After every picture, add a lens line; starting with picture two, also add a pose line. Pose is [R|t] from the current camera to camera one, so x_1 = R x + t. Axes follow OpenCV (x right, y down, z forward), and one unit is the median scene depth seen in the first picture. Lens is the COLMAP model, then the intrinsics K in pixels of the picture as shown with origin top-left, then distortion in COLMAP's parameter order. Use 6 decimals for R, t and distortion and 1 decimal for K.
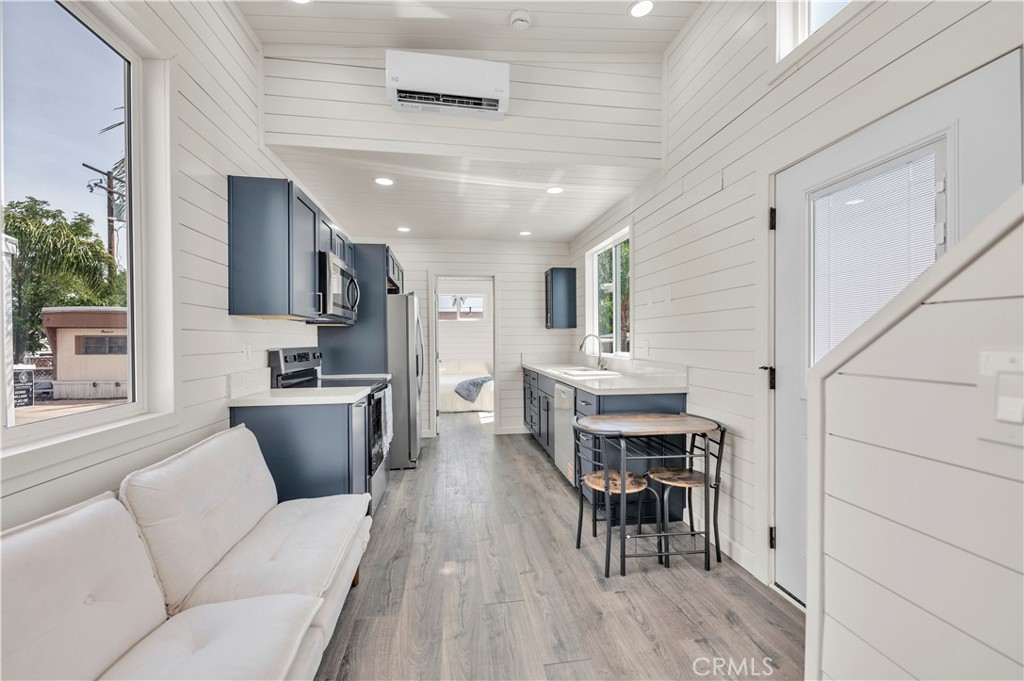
lens RADIAL K [[408.8, 0, 510.3], [0, 408.8, 339.3], [0, 0, 1]] dist [0.001211, -0.003818]
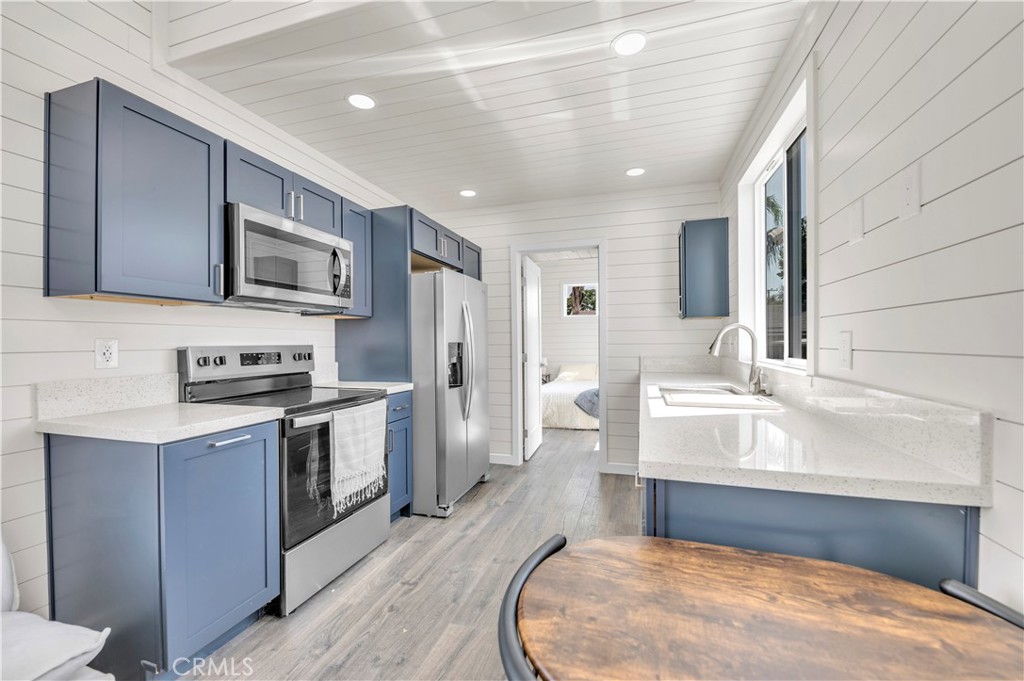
lens RADIAL K [[408.8, 0, 513.8], [0, 408.8, 340.5], [0, 0, 1]] dist [0.001211, -0.003818]
pose [[0.901890, -0.001340, -0.431963, 0.174254], [0.002208, 0.999996, 0.001507, 0.007866], [0.431960, -0.002313, 0.901890, 0.404894]]
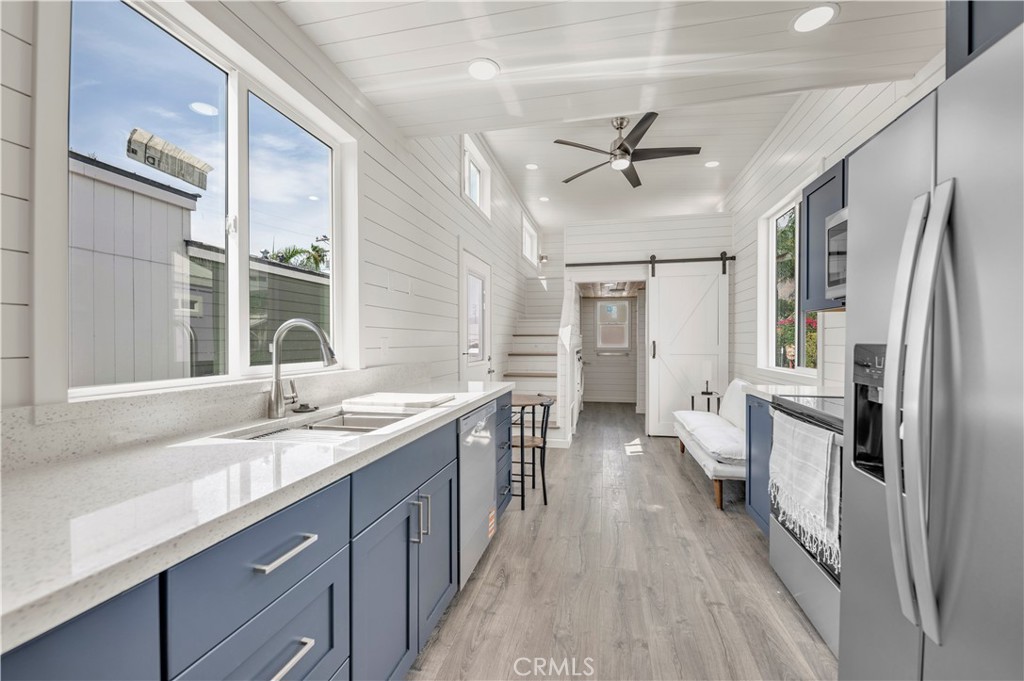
lens RADIAL K [[408.8, 0, 514.6], [0, 408.8, 345.0], [0, 0, 1]] dist [0.001211, -0.003818]
pose [[-0.935426, -0.002545, 0.353513, -0.109575], [0.002960, 0.999883, 0.015031, 0.005820], [-0.353510, 0.015107, -0.935309, 1.307863]]
